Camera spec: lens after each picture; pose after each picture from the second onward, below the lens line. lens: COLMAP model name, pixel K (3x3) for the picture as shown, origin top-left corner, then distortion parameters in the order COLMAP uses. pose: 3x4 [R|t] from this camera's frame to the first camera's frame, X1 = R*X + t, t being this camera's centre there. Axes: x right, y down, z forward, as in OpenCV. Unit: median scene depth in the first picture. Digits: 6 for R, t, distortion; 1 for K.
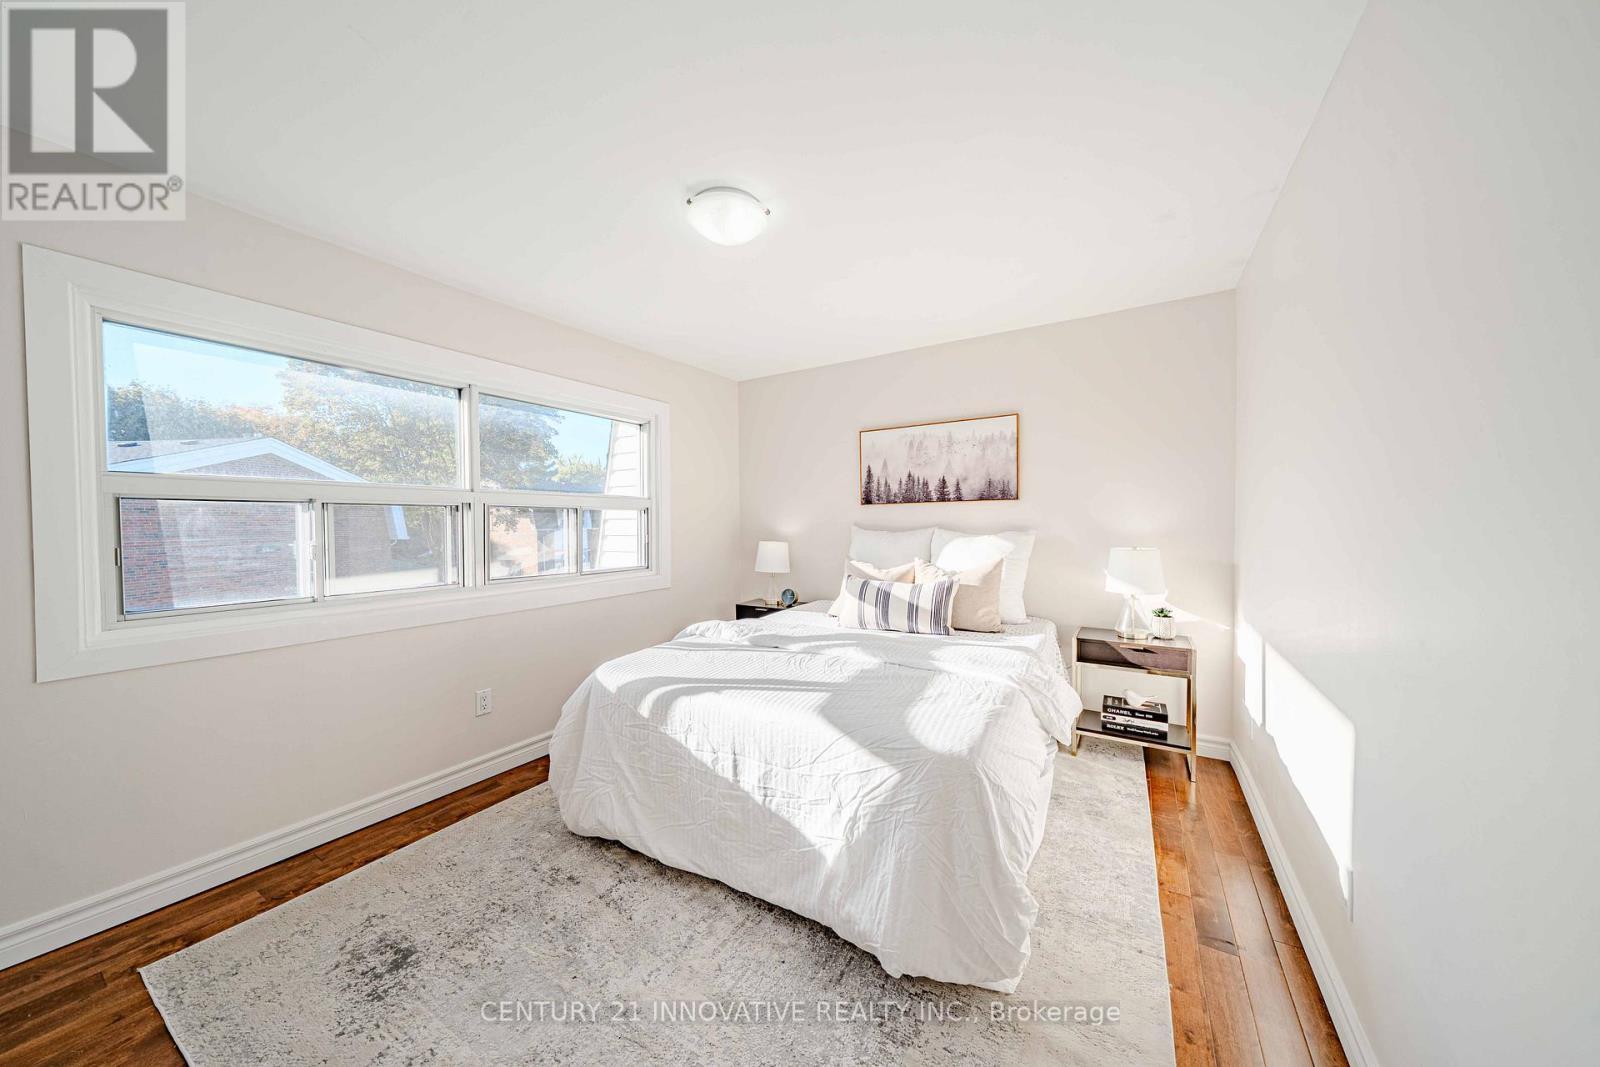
lens RADIAL K [[529.6, 0, 789.4], [0, 529.6, 531.2], [0, 0, 1]] dist [0.017371, -0.003170]
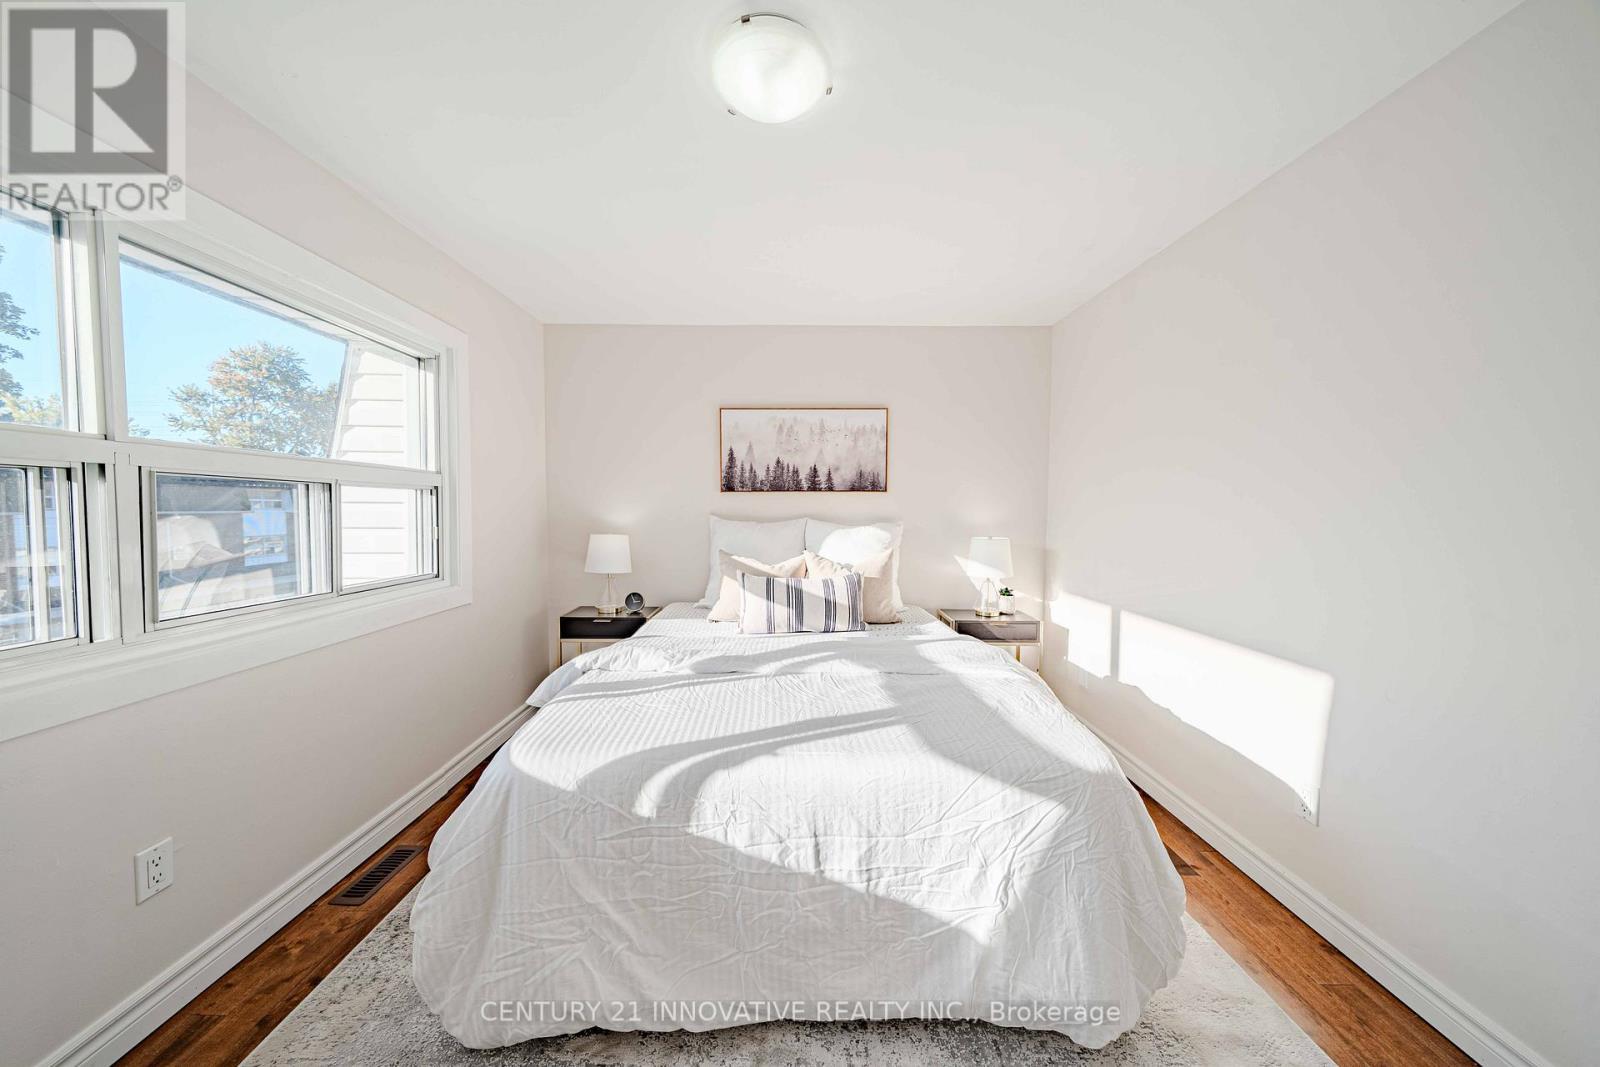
lens RADIAL K [[529.6, 0, 789.4], [0, 529.6, 531.2], [0, 0, 1]] dist [0.017371, -0.003170]
pose [[0.851121, -0.009120, 0.524891, -0.271320], [-0.002531, 0.999766, 0.021475, -0.004081], [-0.524964, -0.019606, 0.850898, 0.221038]]
